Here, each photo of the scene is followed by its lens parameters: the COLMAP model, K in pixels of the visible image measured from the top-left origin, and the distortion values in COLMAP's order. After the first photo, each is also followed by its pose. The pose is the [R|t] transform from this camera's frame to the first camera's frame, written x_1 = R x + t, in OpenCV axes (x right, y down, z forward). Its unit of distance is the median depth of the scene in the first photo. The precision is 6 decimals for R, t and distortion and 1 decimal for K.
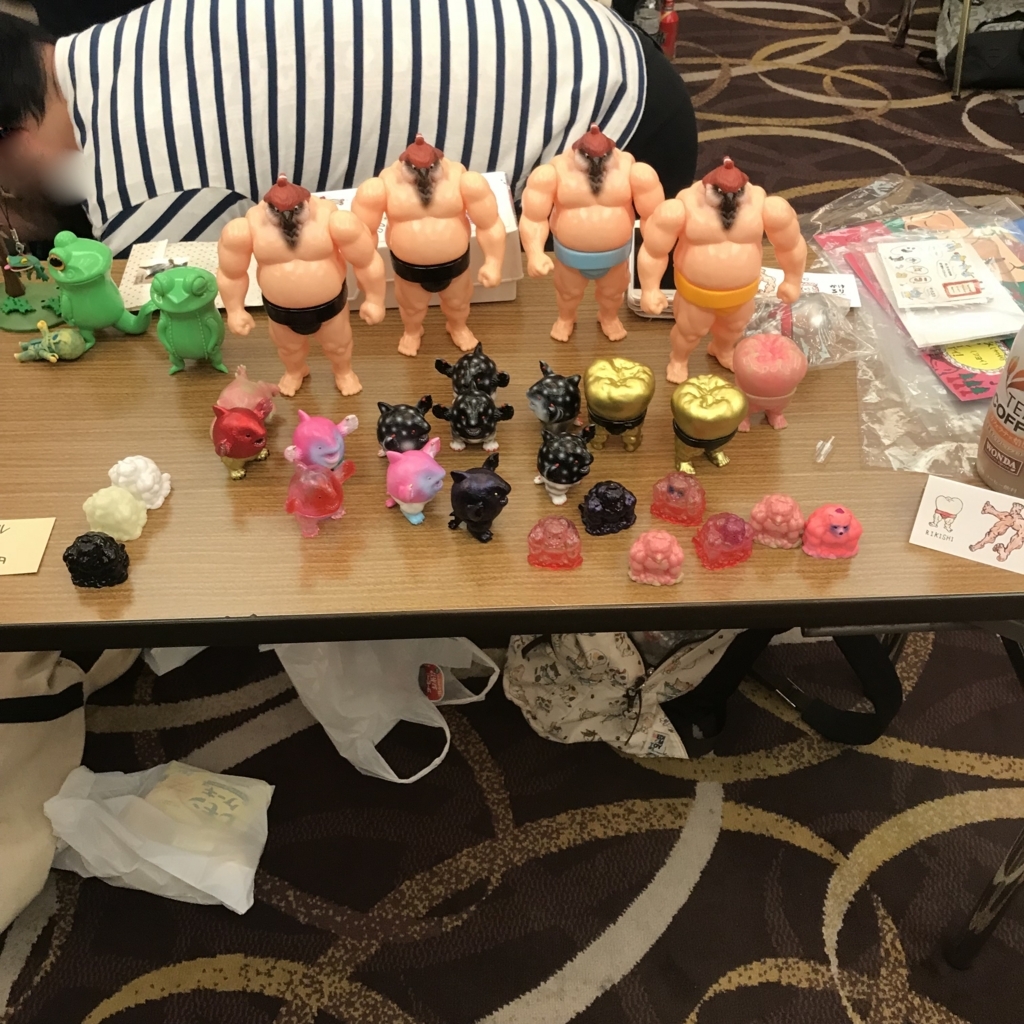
lens RADIAL K [[1120.3, 0, 512.0], [0, 1120.3, 512.0], [0, 0, 1]] dist [0.024327, -0.006694]
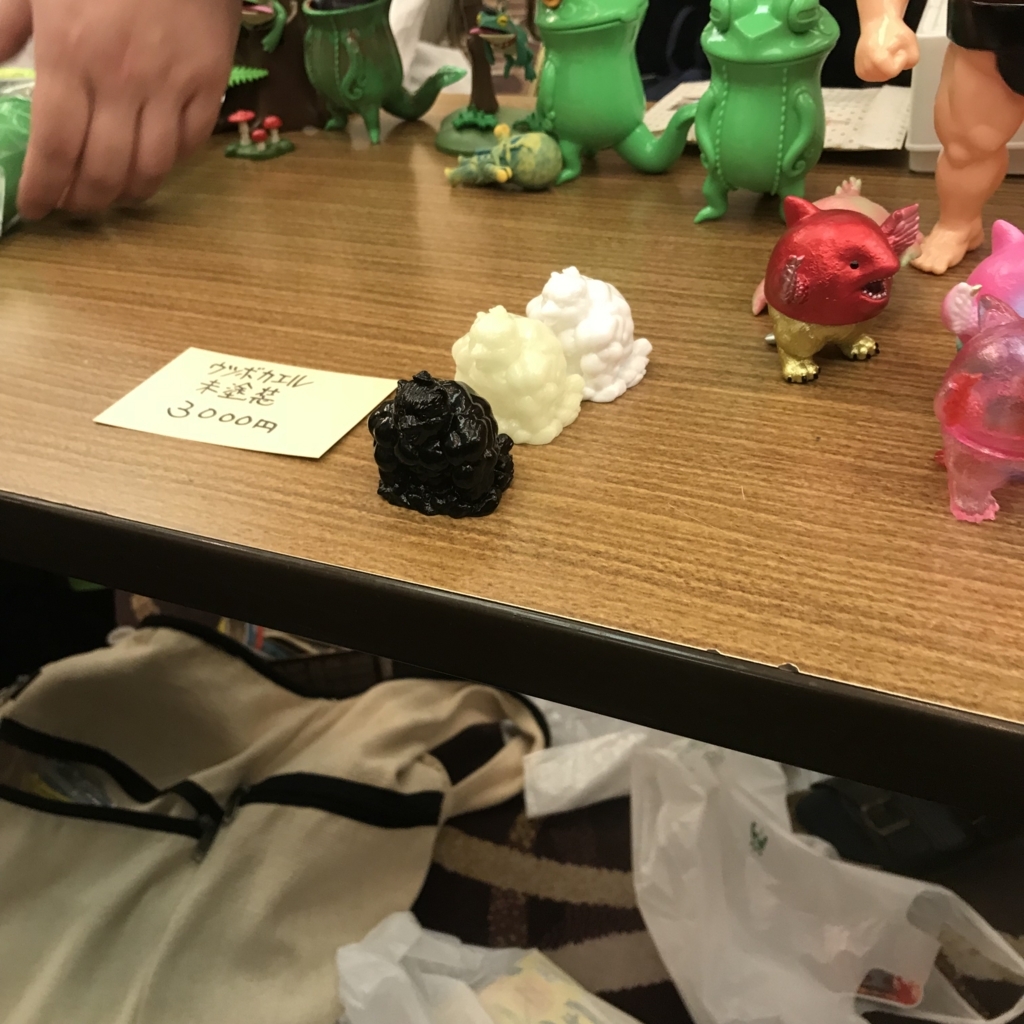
lens RADIAL K [[1120.3, 0, 512.0], [0, 1120.3, 512.0], [0, 0, 1]] dist [0.024327, -0.006694]
pose [[0.891735, 0.191858, -0.409878, -0.156393], [-0.261279, 0.957759, -0.120129, 0.098502], [0.369517, 0.214216, 0.904195, 0.583854]]
